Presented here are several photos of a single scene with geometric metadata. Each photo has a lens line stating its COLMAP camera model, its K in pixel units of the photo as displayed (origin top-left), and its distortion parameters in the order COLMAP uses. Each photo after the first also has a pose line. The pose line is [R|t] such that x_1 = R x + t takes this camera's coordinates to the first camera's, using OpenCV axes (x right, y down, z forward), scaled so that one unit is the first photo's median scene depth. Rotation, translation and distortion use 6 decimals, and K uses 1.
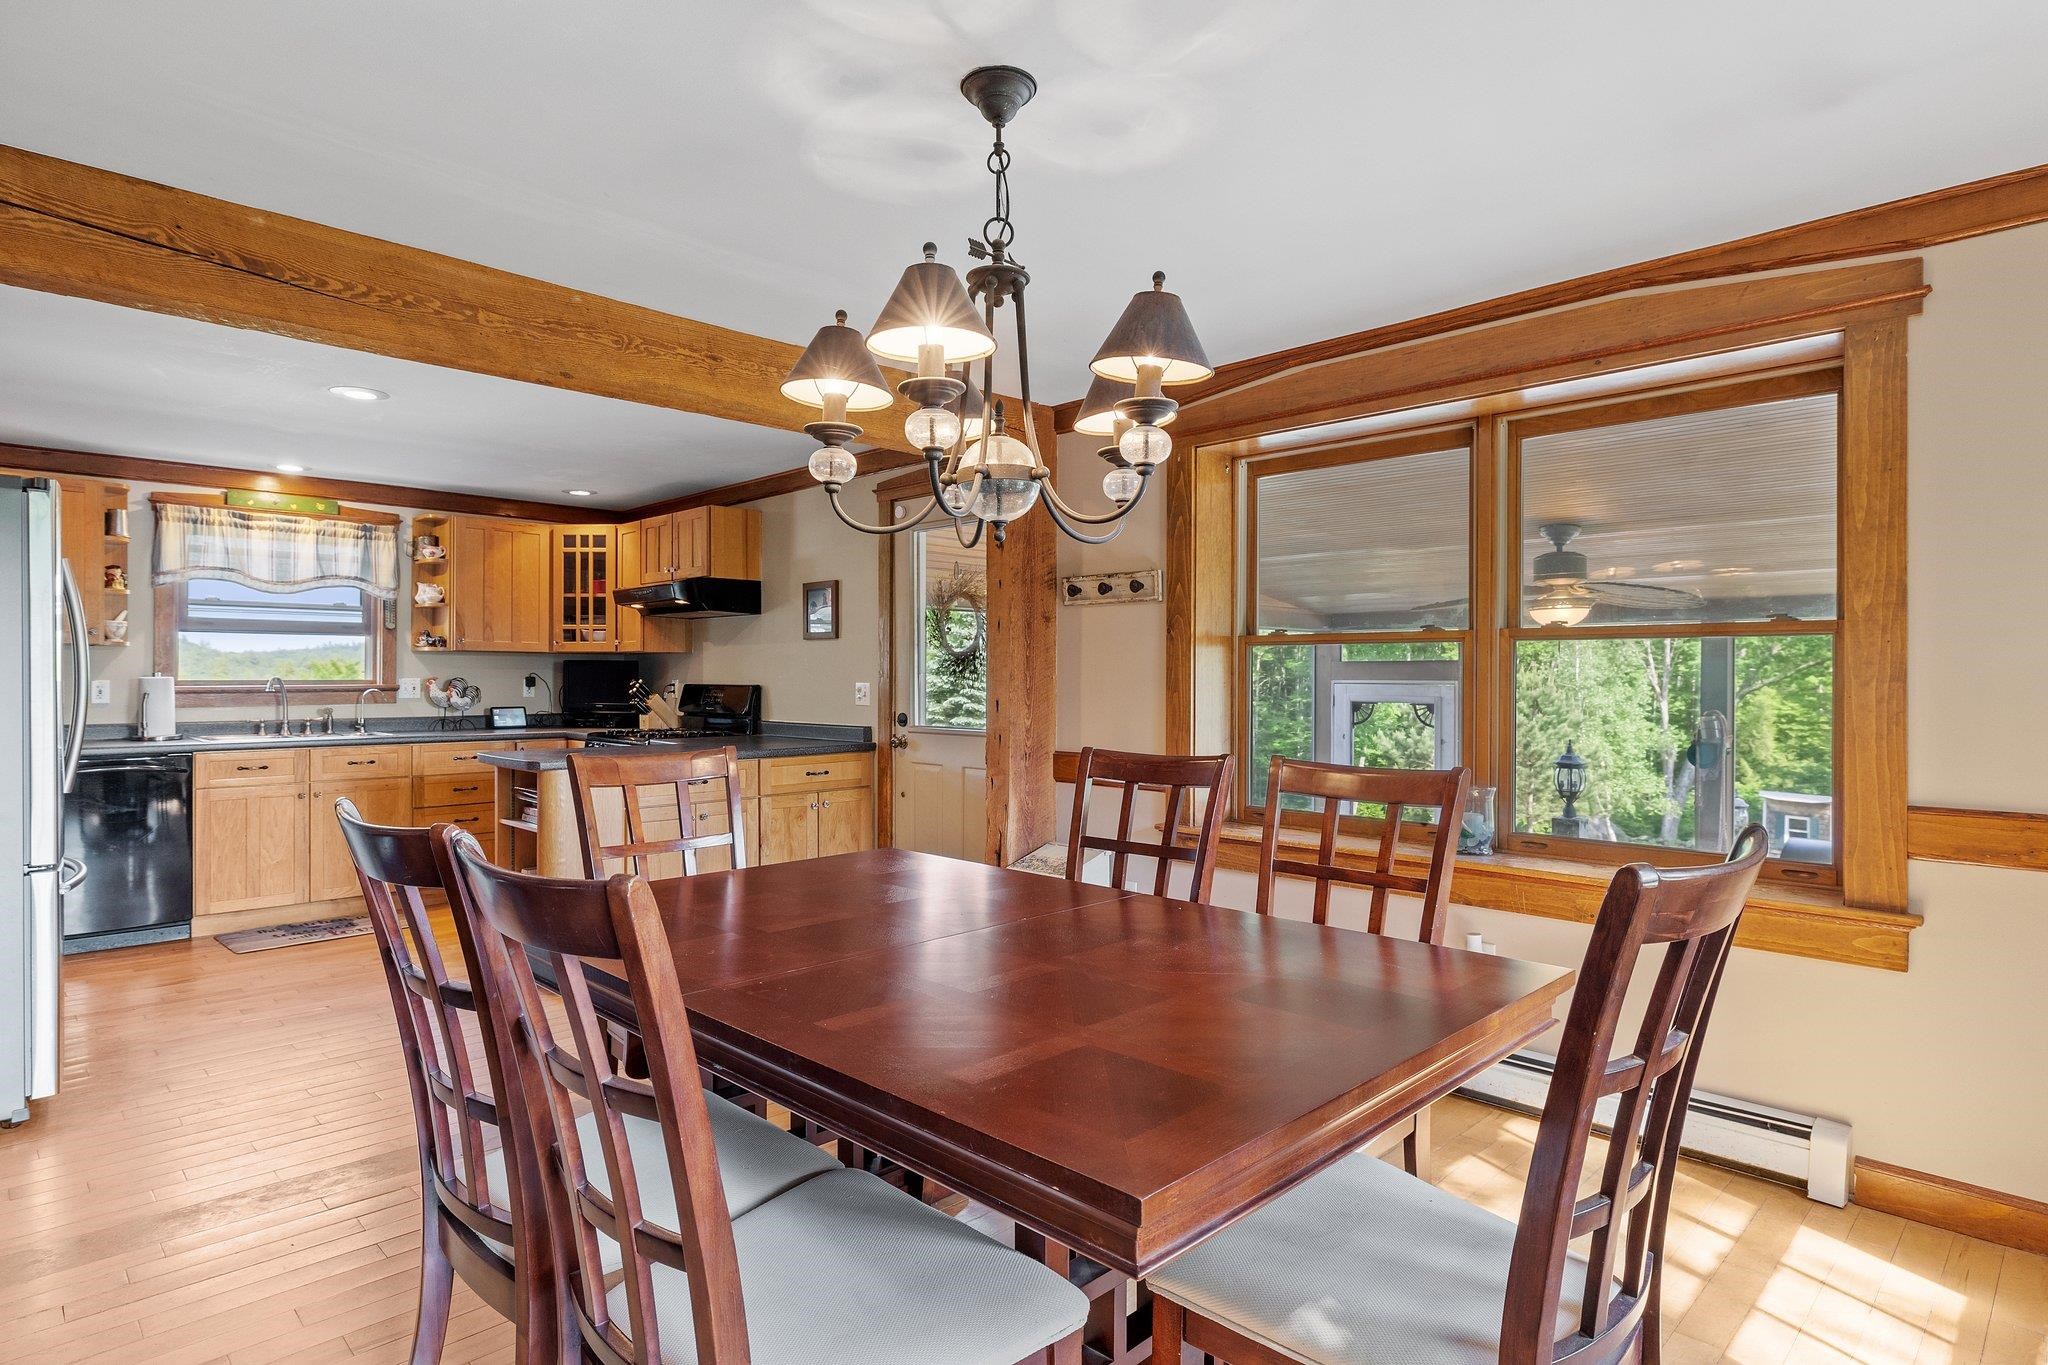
lens RADIAL K [[1076.2, 0, 1017.5], [0, 1076.2, 675.6], [0, 0, 1]] dist [-0.006453, 0.000466]
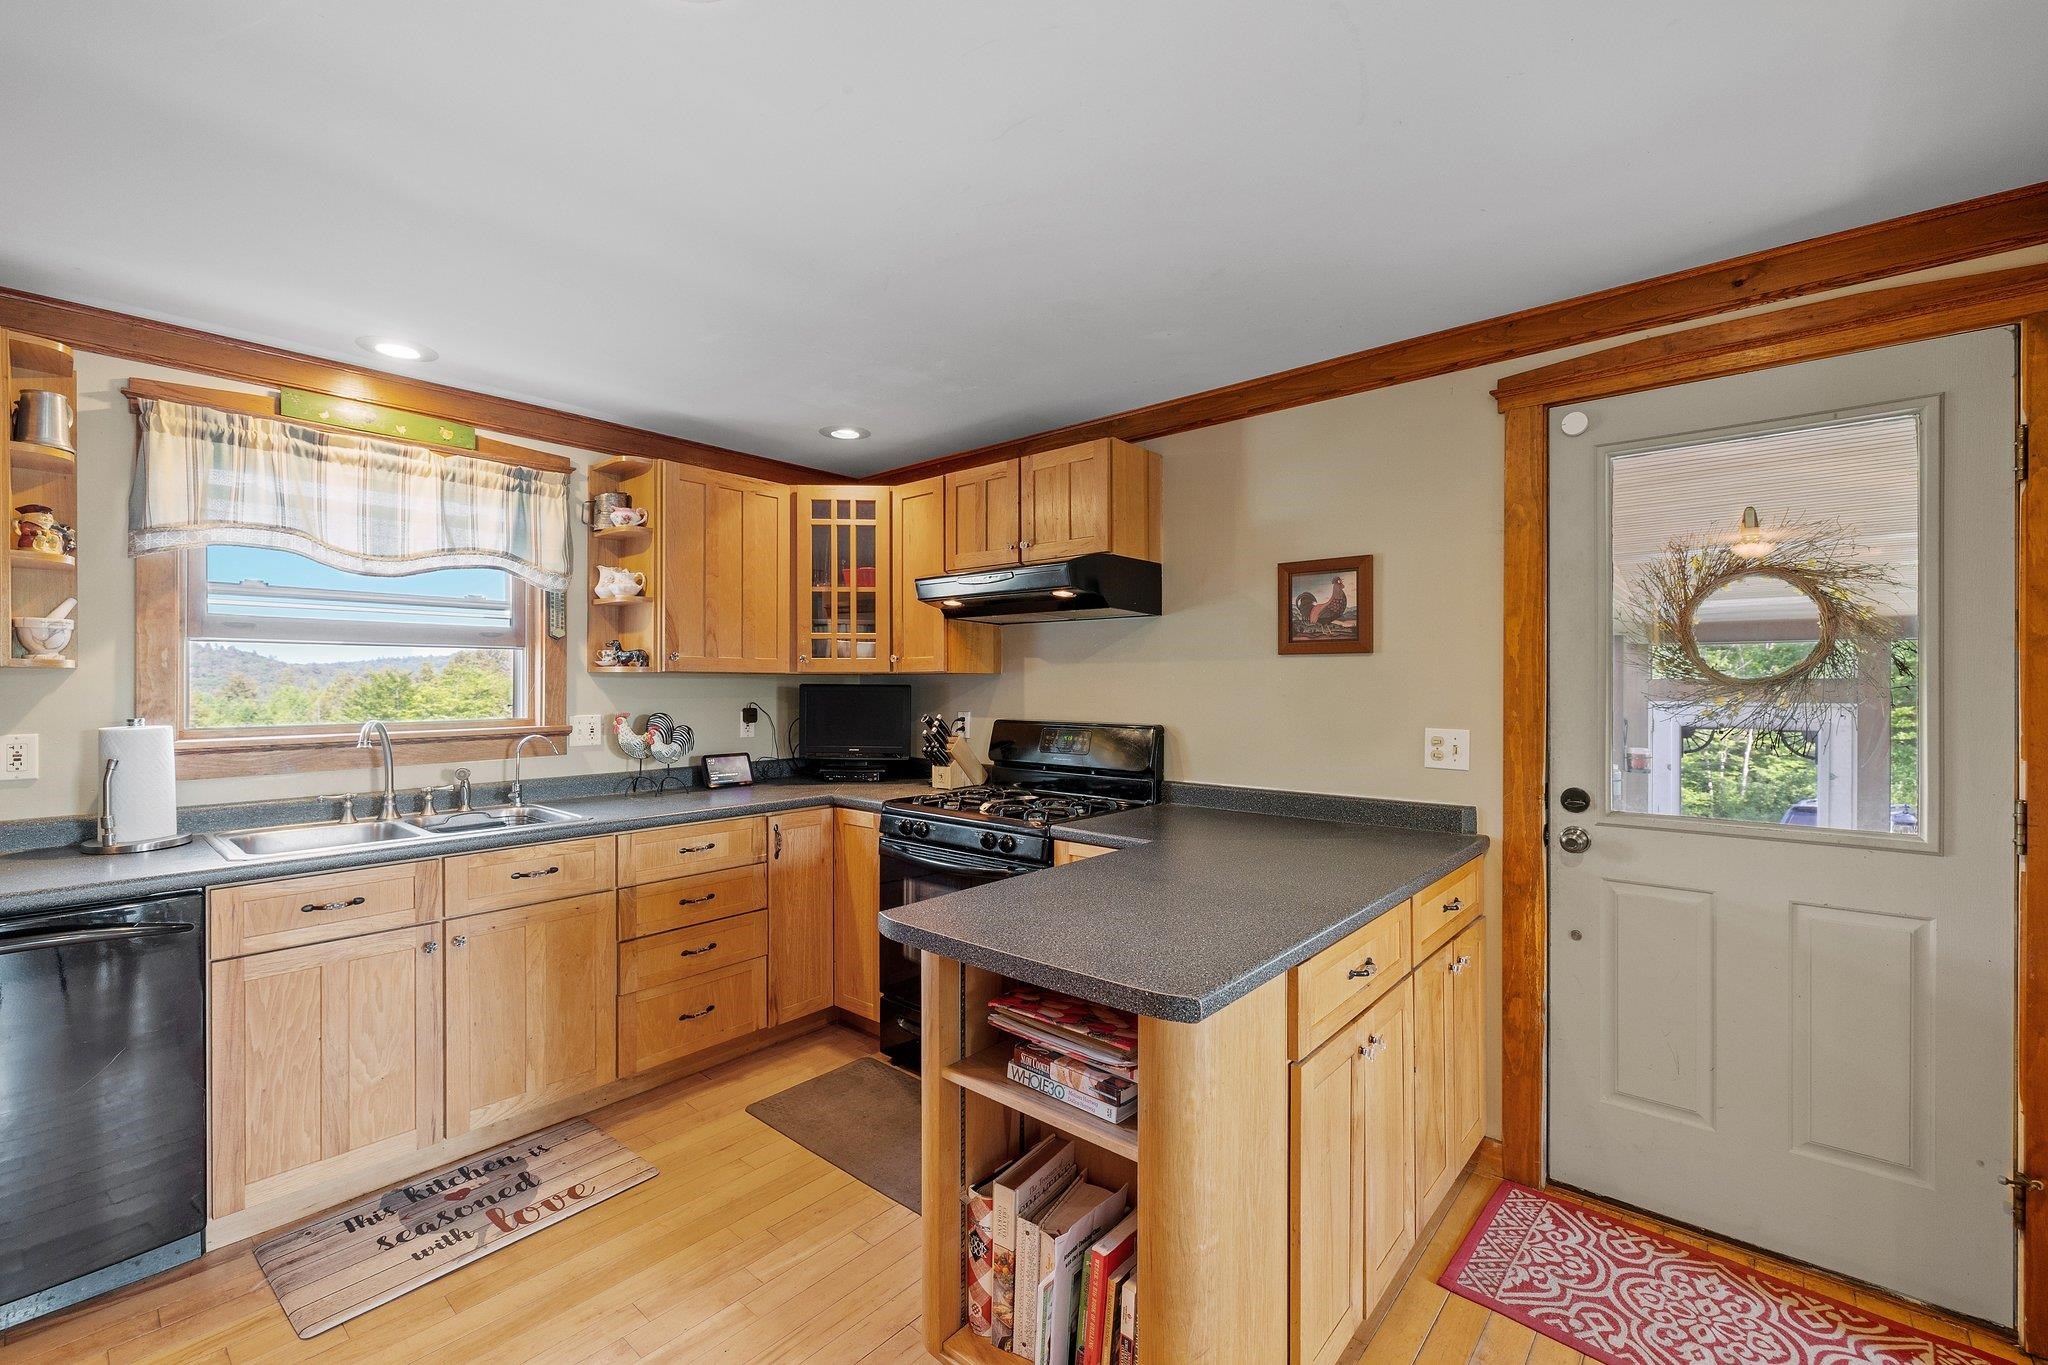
lens RADIAL K [[874.5, 0, 1032.4], [0, 874.5, 684.2], [0, 0, 1]] dist [0.002356, -0.000229]
pose [[0.997680, -0.002137, 0.068047, -0.359064], [0.001973, 0.999995, 0.002478, -0.017781], [-0.068052, -0.002338, 0.997679, 0.492429]]
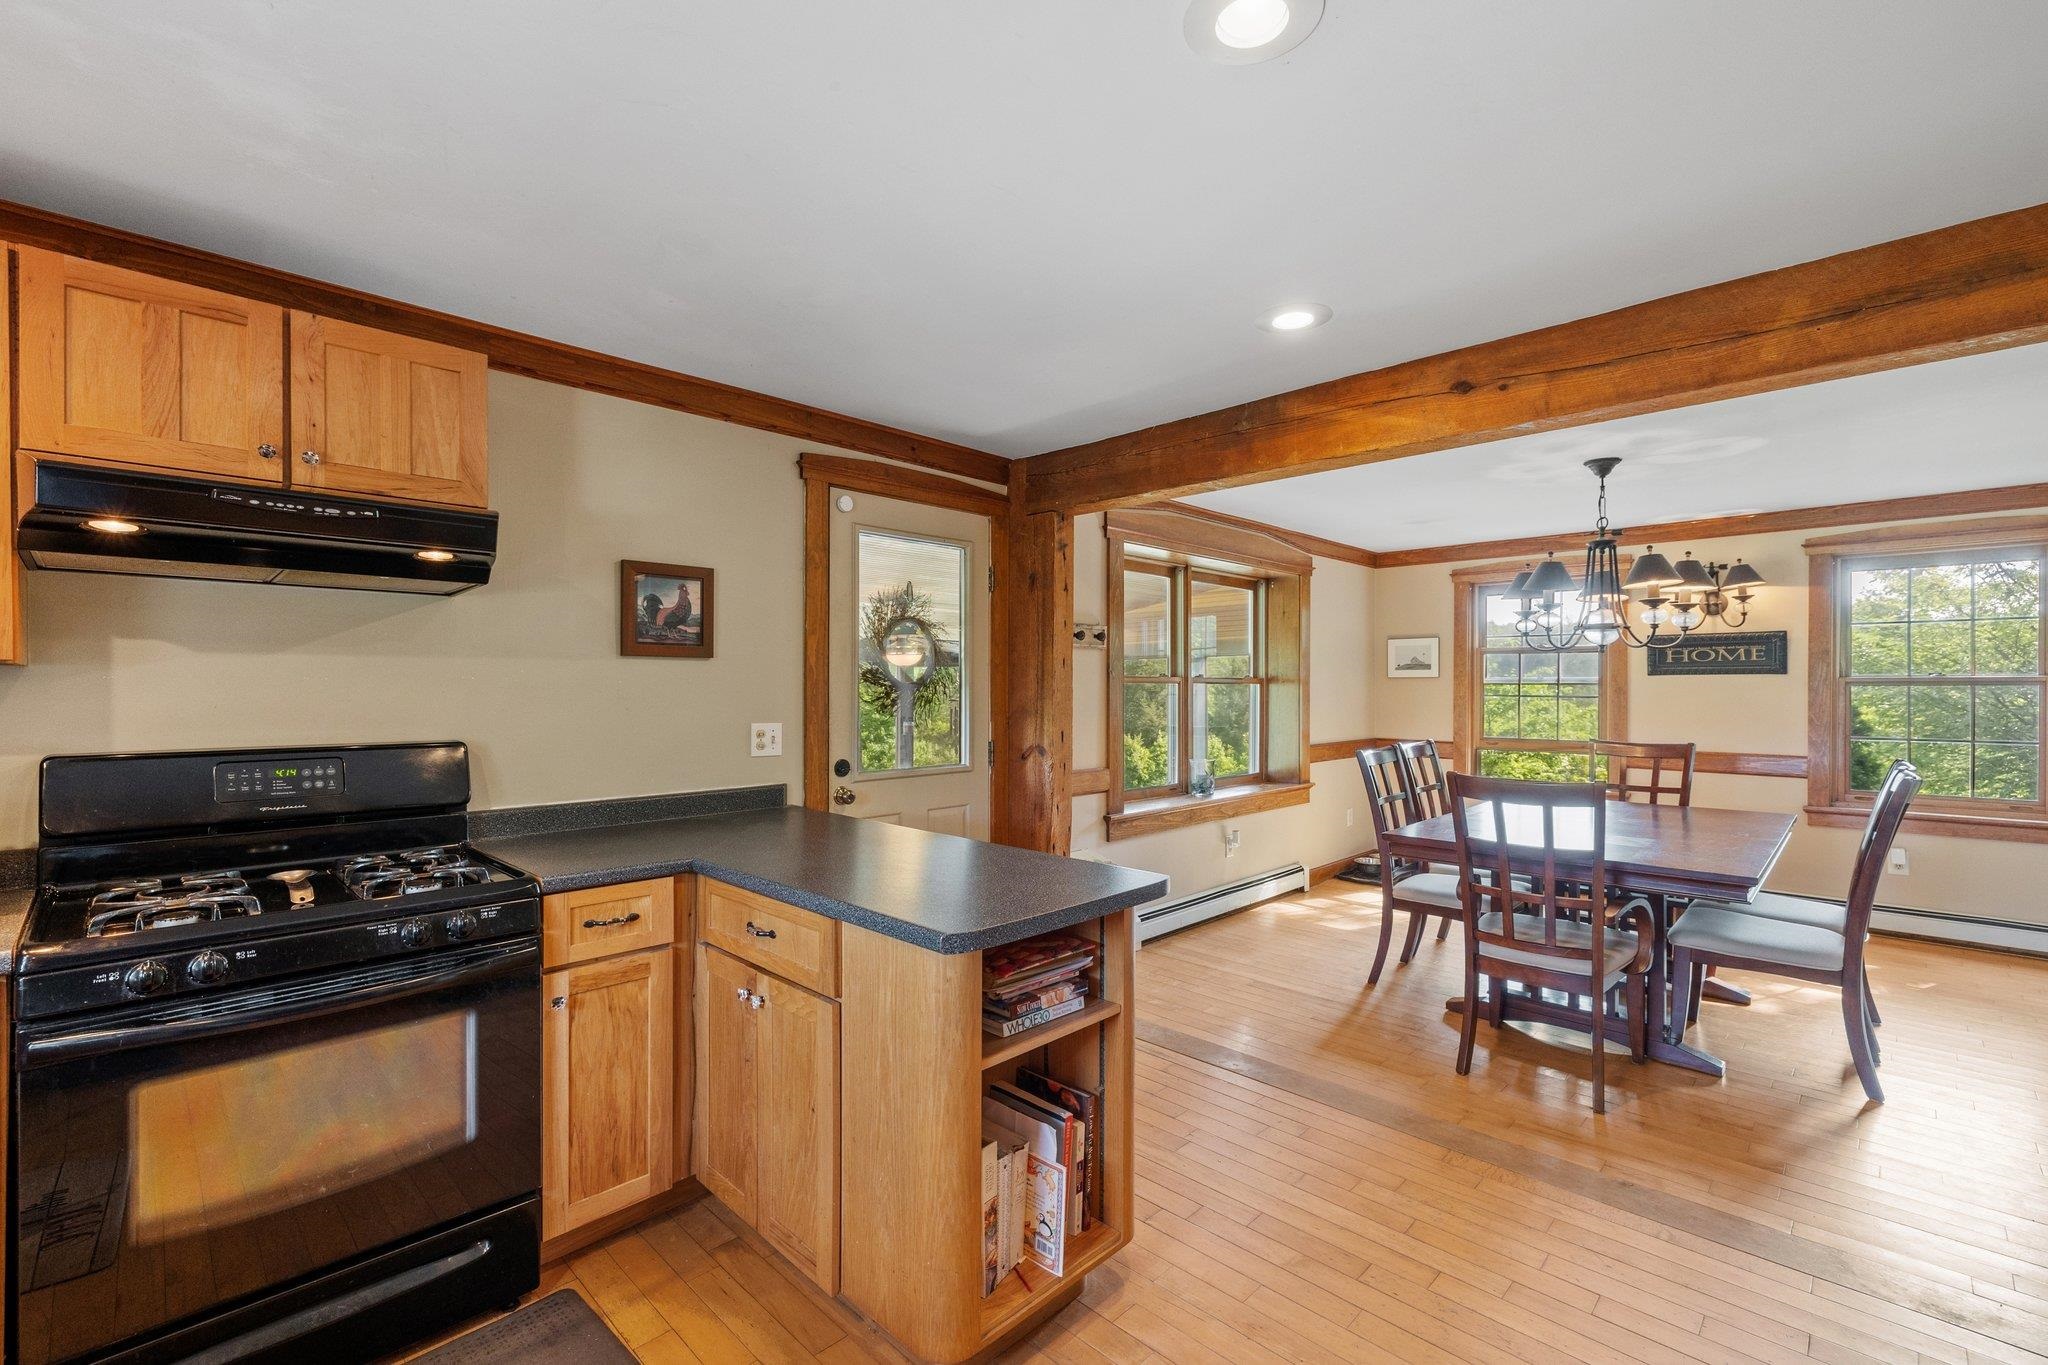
lens RADIAL K [[874.5, 0, 1022.3], [0, 874.5, 689.6], [0, 0, 1]] dist [0.002356, -0.000229]
pose [[-0.006091, -0.005562, 0.999966, -0.645240], [-0.000808, 0.999984, 0.005557, -0.017465], [-0.999981, -0.000775, -0.006095, 0.753820]]
